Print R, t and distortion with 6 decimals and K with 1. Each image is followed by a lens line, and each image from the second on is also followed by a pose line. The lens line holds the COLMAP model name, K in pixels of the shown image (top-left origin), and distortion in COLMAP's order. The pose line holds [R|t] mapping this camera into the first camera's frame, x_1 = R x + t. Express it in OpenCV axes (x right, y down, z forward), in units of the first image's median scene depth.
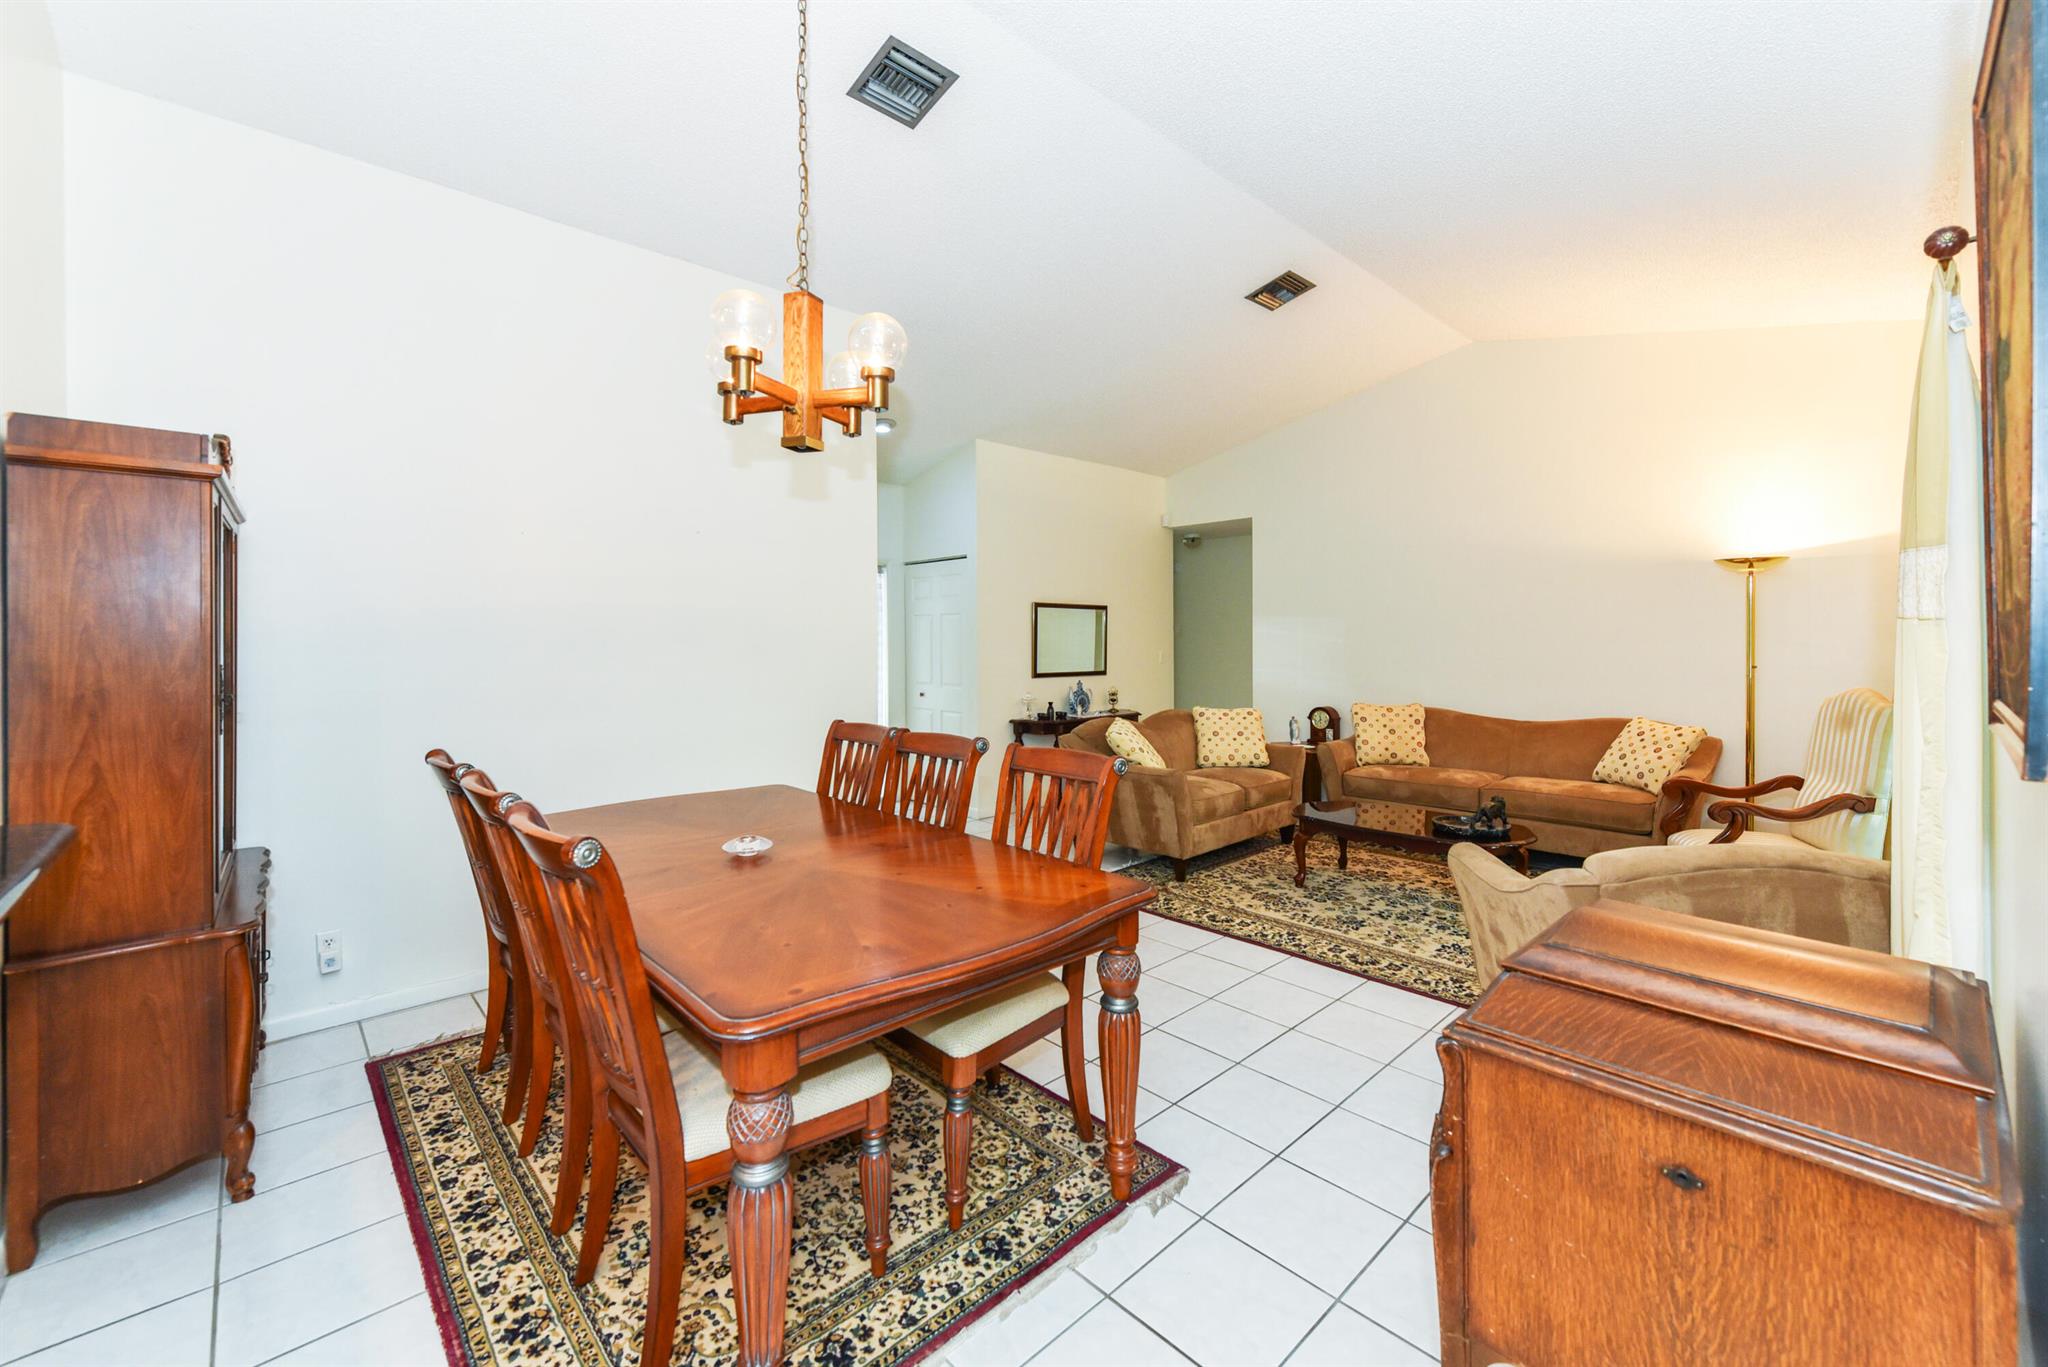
lens RADIAL K [[824.5, 0, 1049.9], [0, 824.5, 644.0], [0, 0, 1]] dist [0.009060, -0.002233]
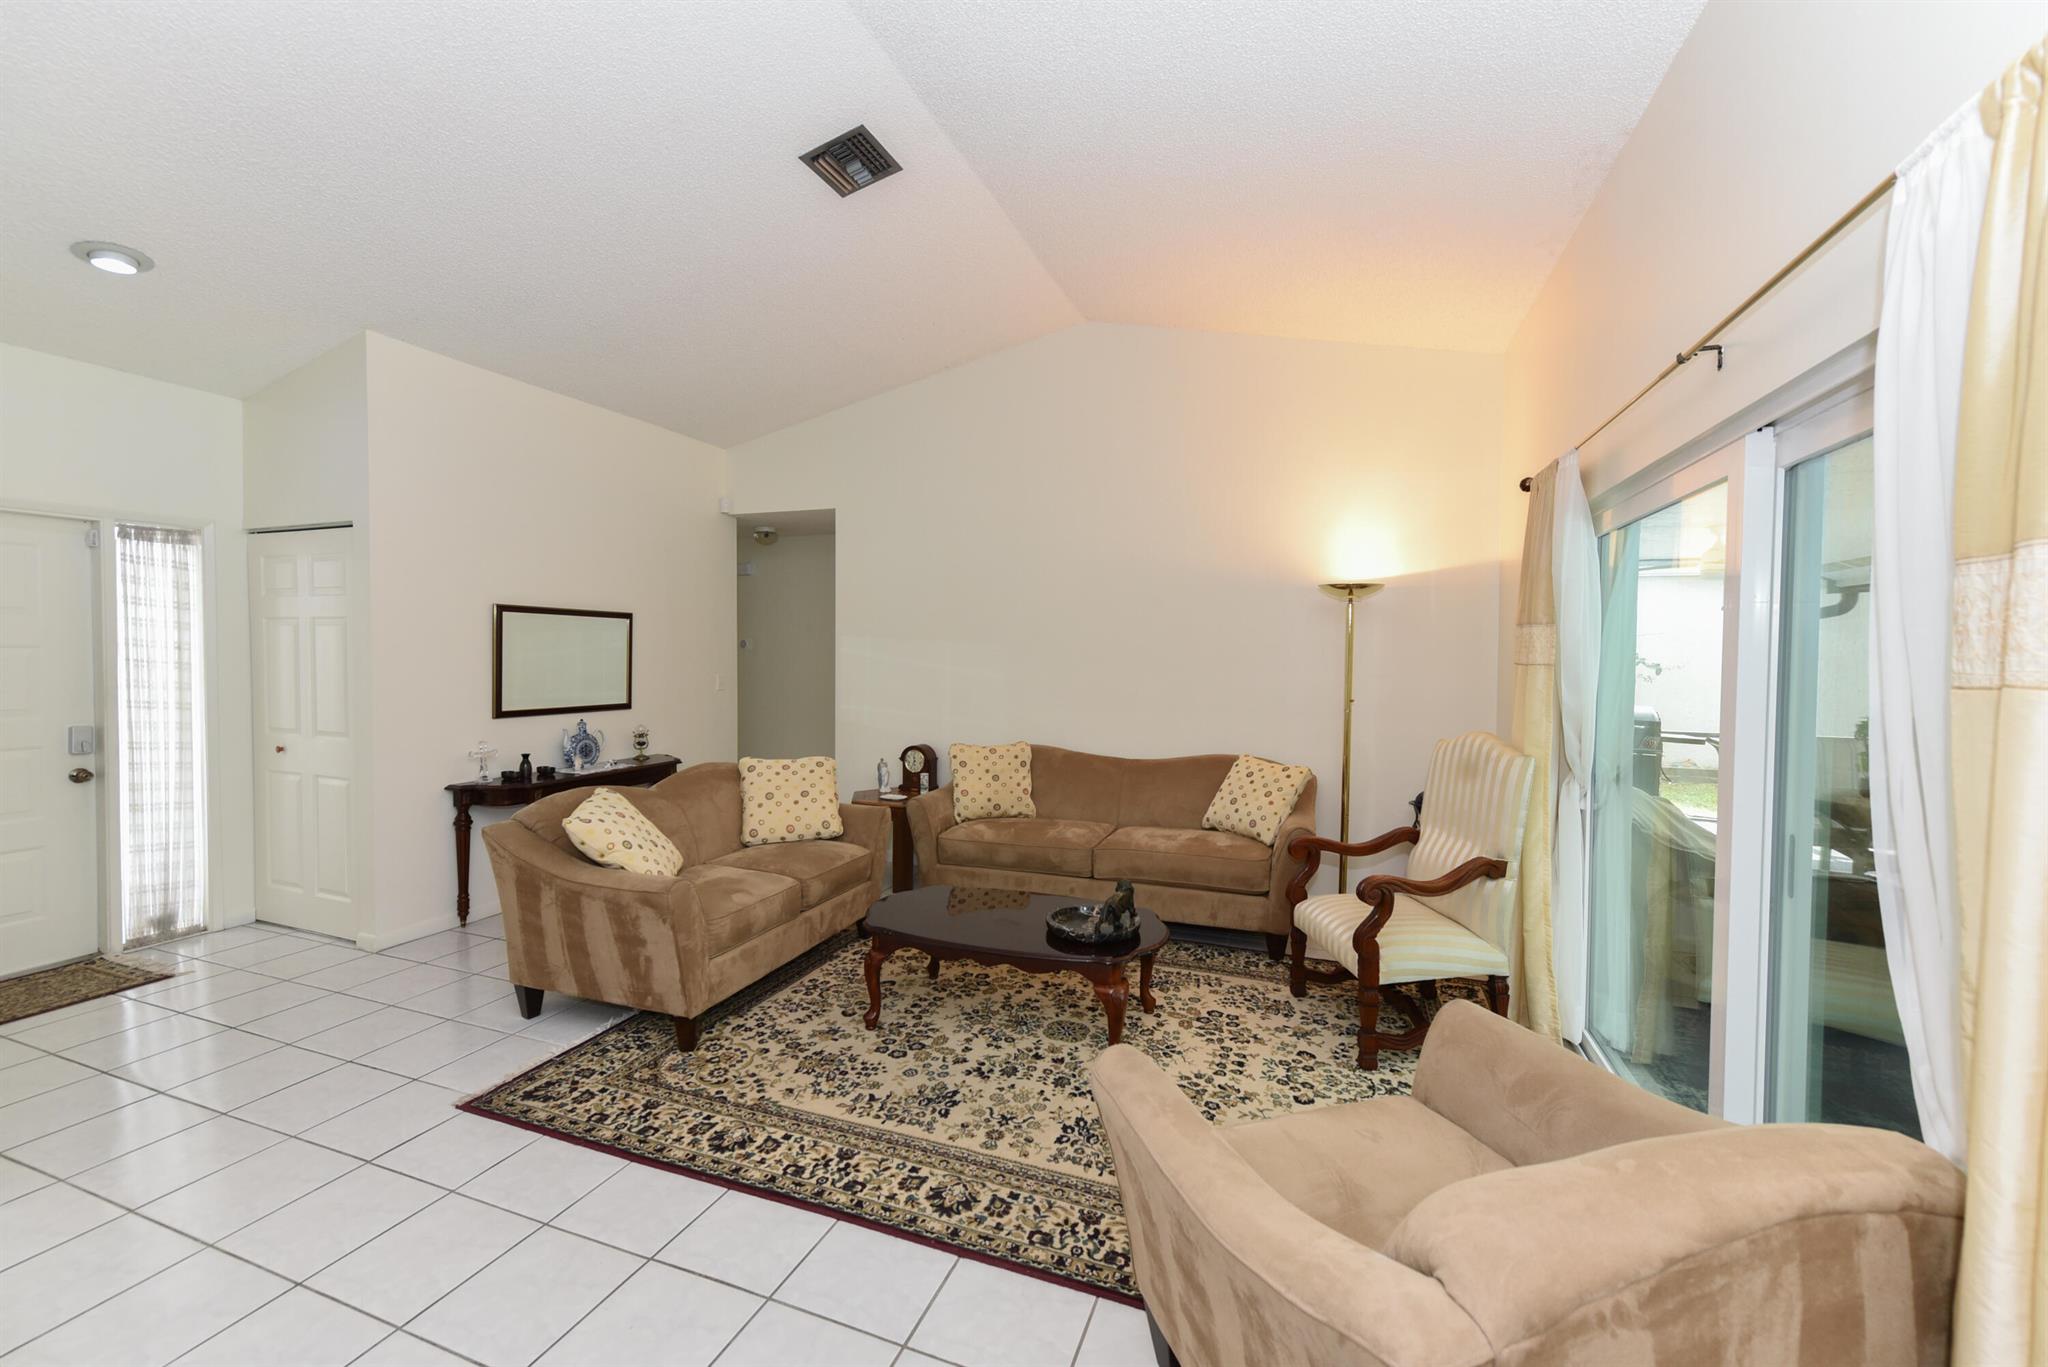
lens RADIAL K [[824.5, 0, 1034.8], [0, 824.5, 681.8], [0, 0, 1]] dist [0.009060, -0.002233]
pose [[0.903194, -0.002678, 0.429223, 0.121353], [-0.009982, 0.999579, 0.027241, -0.015255], [-0.429116, -0.028889, 0.902787, 0.303942]]
